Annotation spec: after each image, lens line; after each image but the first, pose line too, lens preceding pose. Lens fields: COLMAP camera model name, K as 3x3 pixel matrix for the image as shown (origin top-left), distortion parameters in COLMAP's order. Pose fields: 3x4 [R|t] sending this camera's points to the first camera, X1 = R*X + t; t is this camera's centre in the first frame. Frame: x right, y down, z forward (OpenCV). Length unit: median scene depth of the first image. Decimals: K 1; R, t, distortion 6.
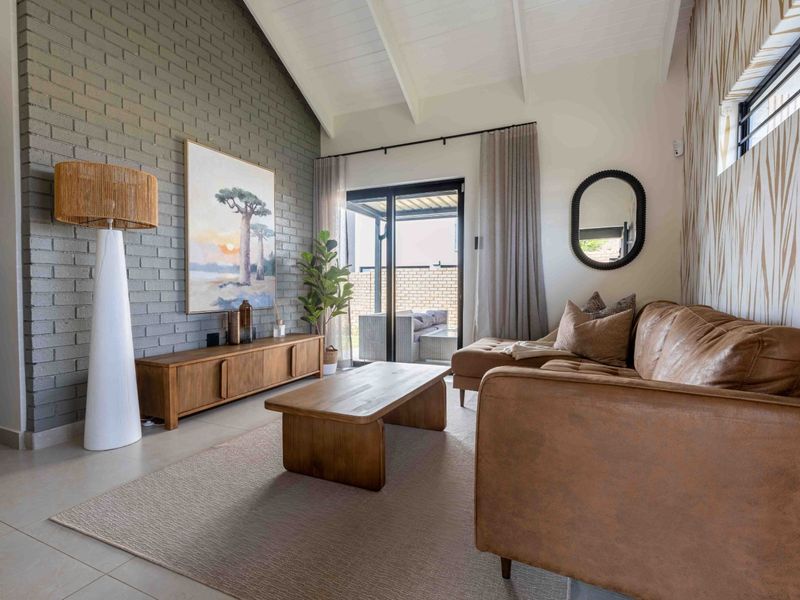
lens RADIAL K [[402.0, 0, 398.7], [0, 402.0, 297.2], [0, 0, 1]] dist [0.000049, -0.000094]
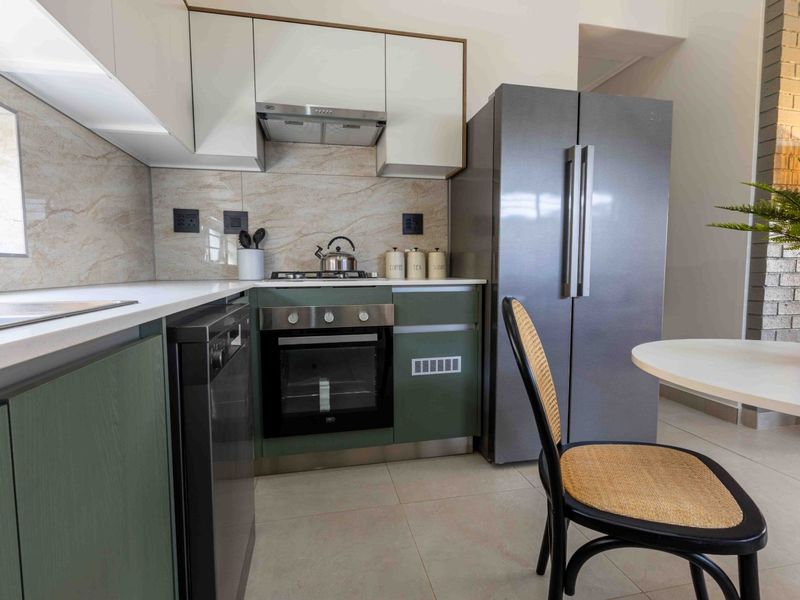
lens RADIAL K [[404.9, 0, 403.7], [0, 404.9, 297.6], [0, 0, 1]] dist [-0.002094, -0.000343]
pose [[0.600525, 0.052515, -0.797879, -0.395104], [-0.018153, 0.998479, 0.052056, 0.008863], [0.799400, -0.016777, 0.600565, -0.188530]]
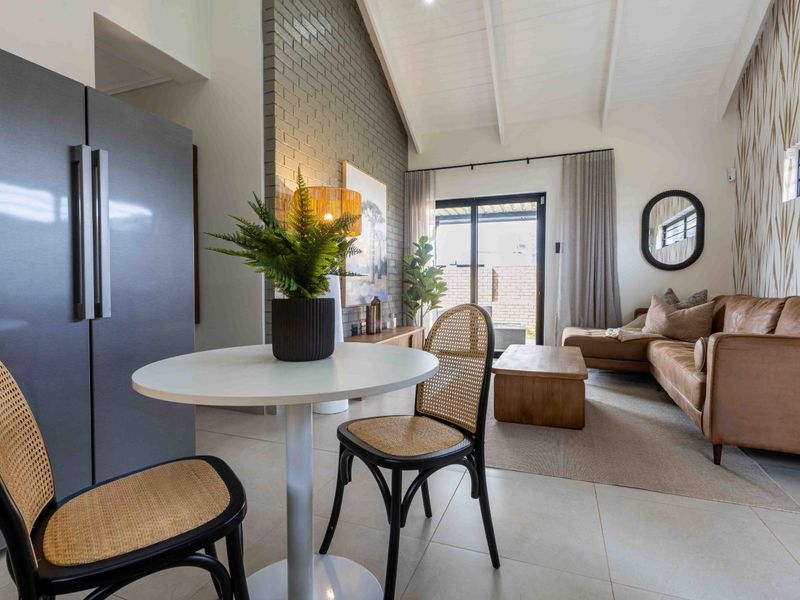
lens RADIAL K [[404.9, 0, 403.7], [0, 404.9, 297.6], [0, 0, 1]] dist [-0.002094, -0.000343]
pose [[0.997727, -0.003644, 0.067288, -0.362748], [0.003390, 0.999987, 0.003899, 0.007049], [-0.067301, -0.003662, 0.997726, -0.174044]]
